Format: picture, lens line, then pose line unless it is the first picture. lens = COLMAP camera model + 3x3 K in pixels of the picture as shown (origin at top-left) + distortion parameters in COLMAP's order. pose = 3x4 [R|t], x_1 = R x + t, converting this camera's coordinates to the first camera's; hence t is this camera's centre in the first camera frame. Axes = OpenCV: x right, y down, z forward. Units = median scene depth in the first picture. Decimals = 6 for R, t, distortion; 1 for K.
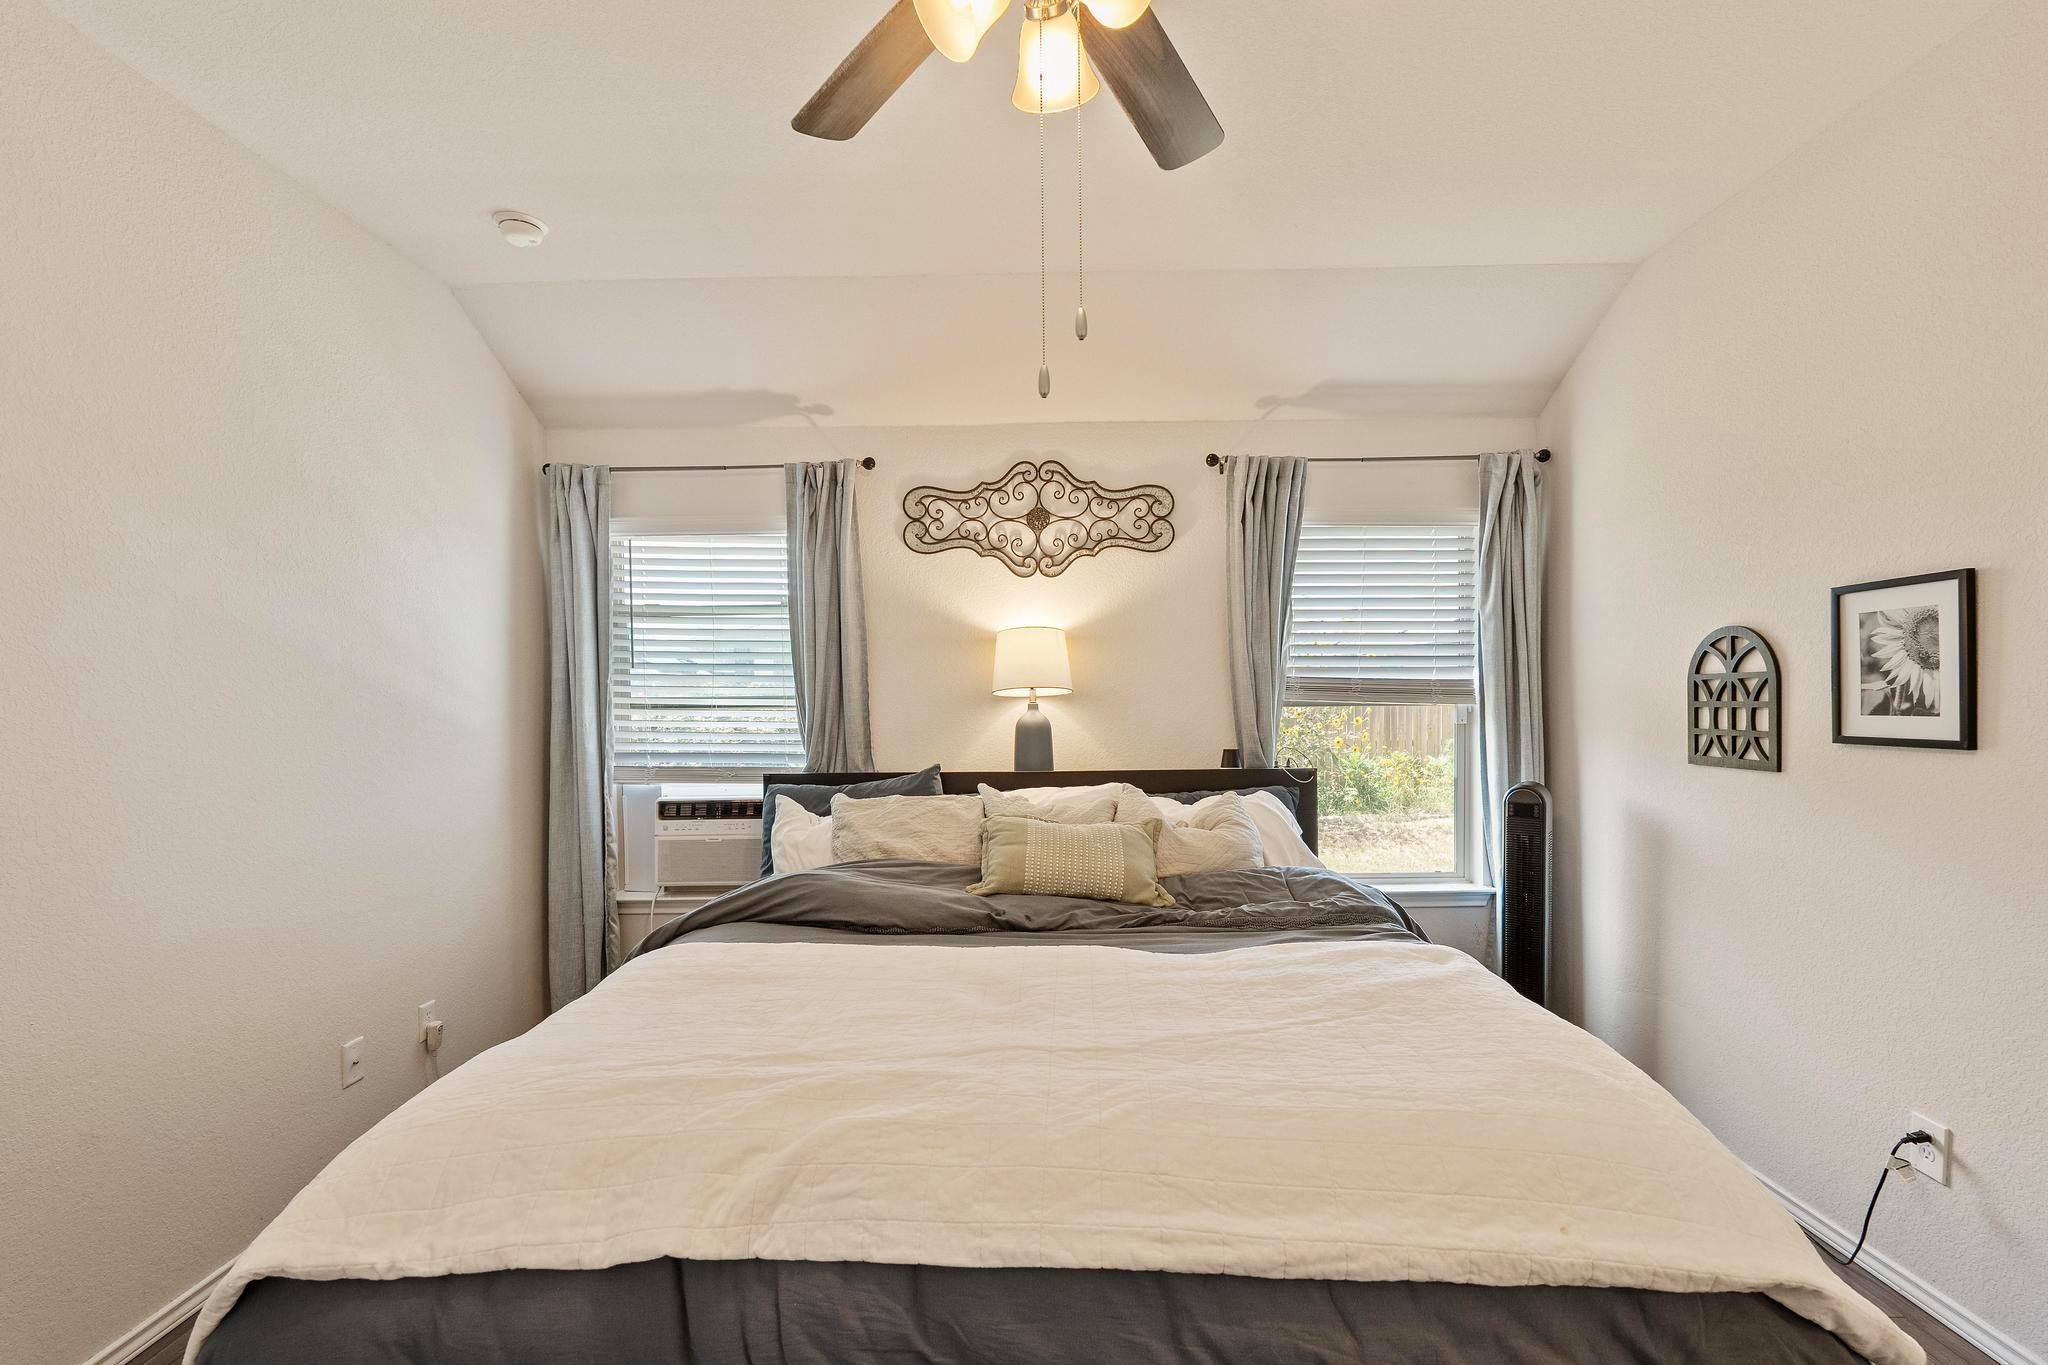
lens RADIAL K [[895.2, 0, 1045.6], [0, 895.2, 720.1], [0, 0, 1]] dist [-0.006946, 0.001575]
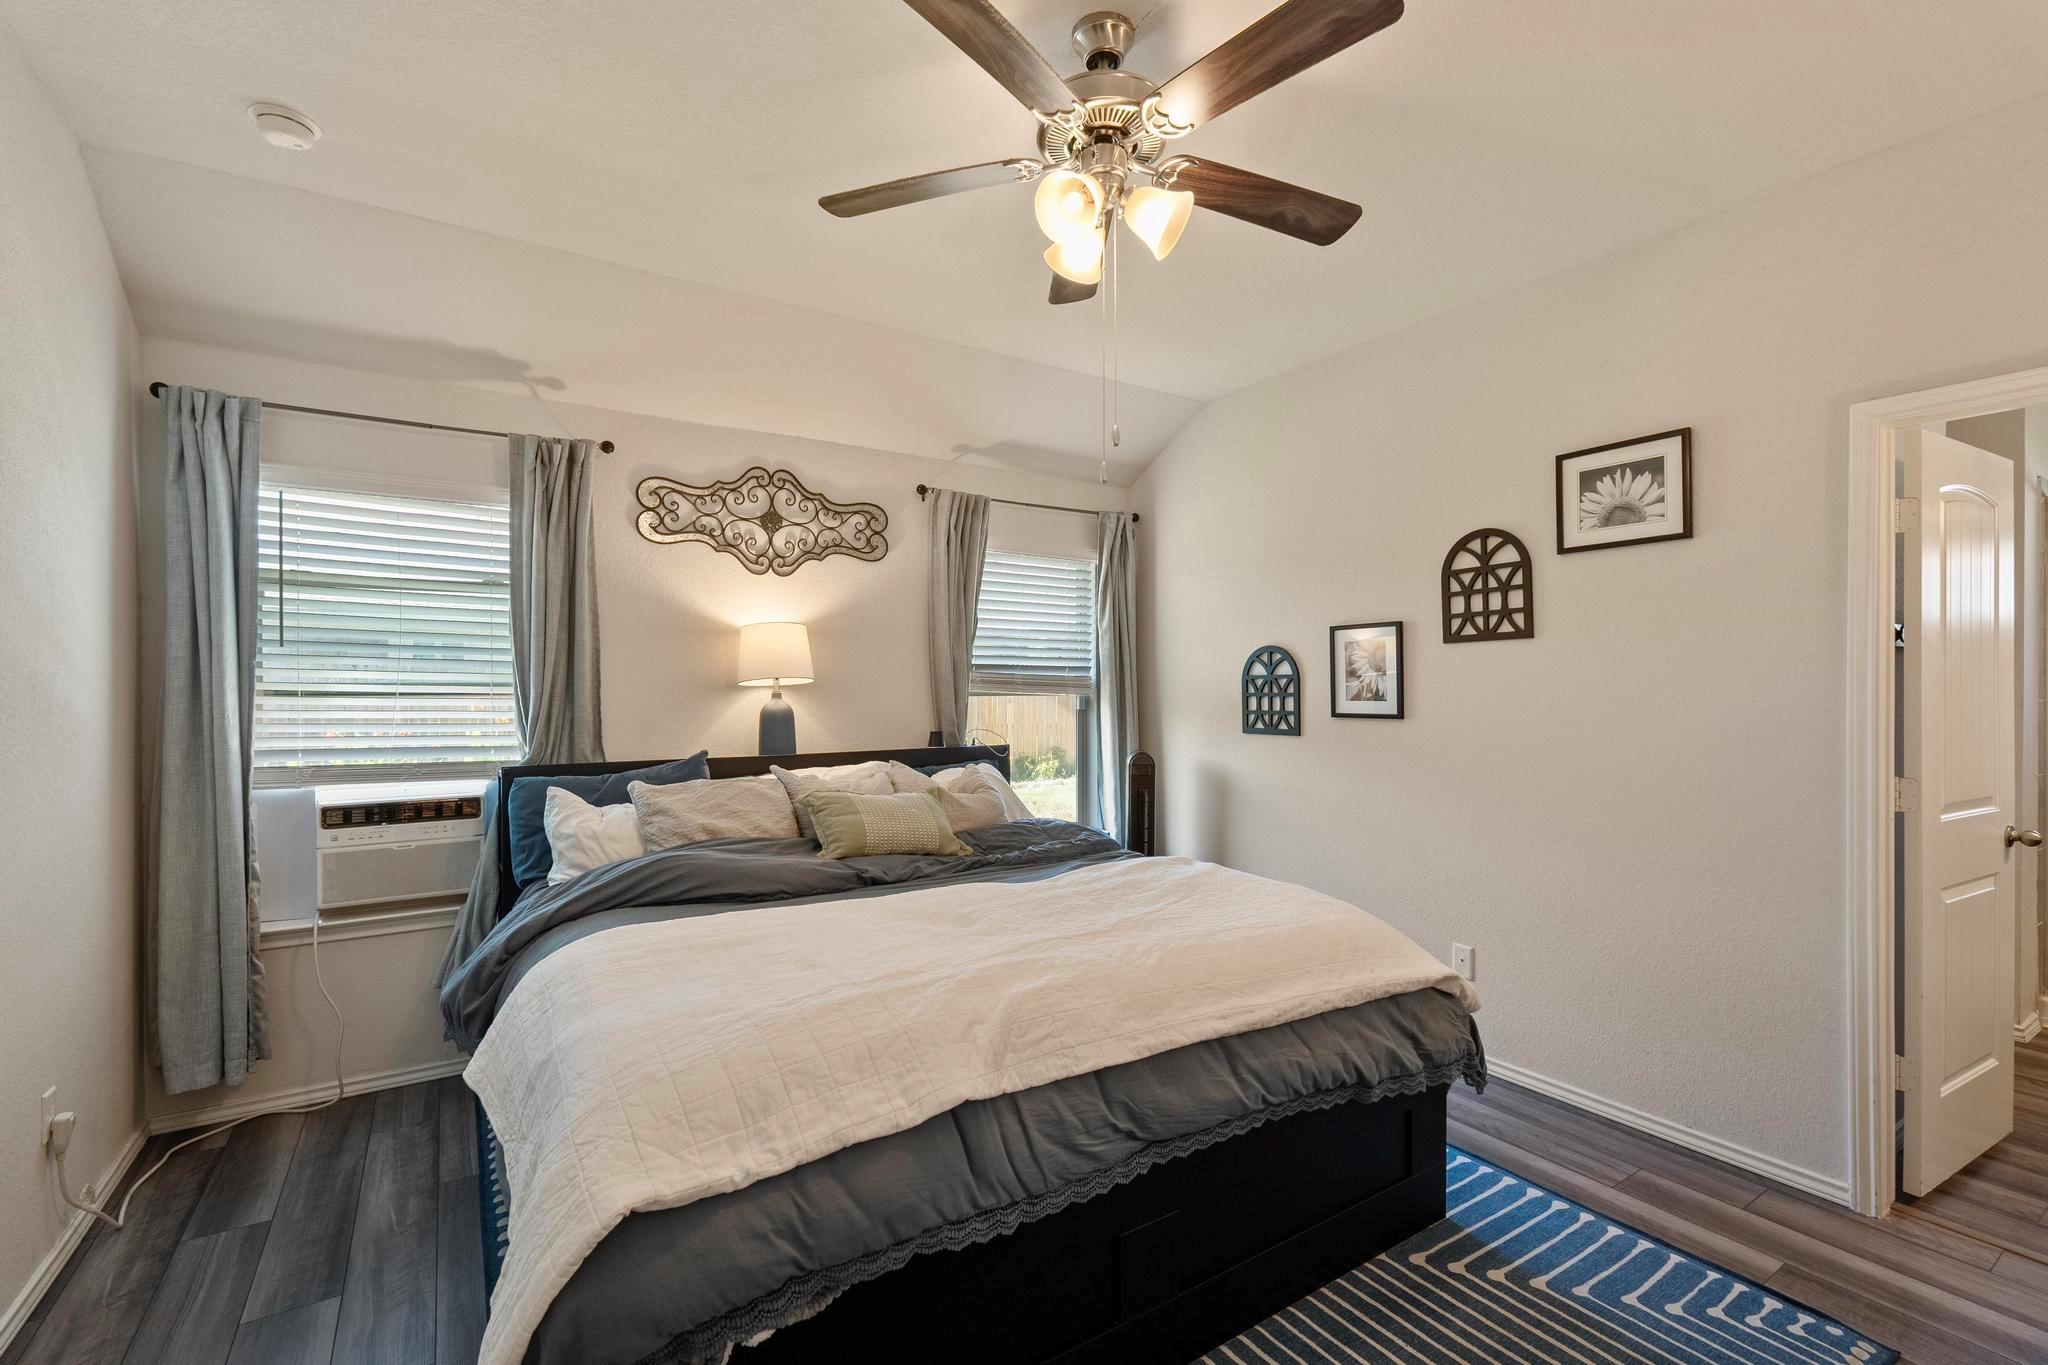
lens RADIAL K [[895.2, 0, 1011.4], [0, 895.2, 690.2], [0, 0, 1]] dist [-0.006946, 0.001575]
pose [[0.833657, 0.006417, 0.552246, -0.376079], [0.007484, 0.999709, -0.022914, 0.005665], [-0.552232, 0.023235, 0.833367, -0.057030]]
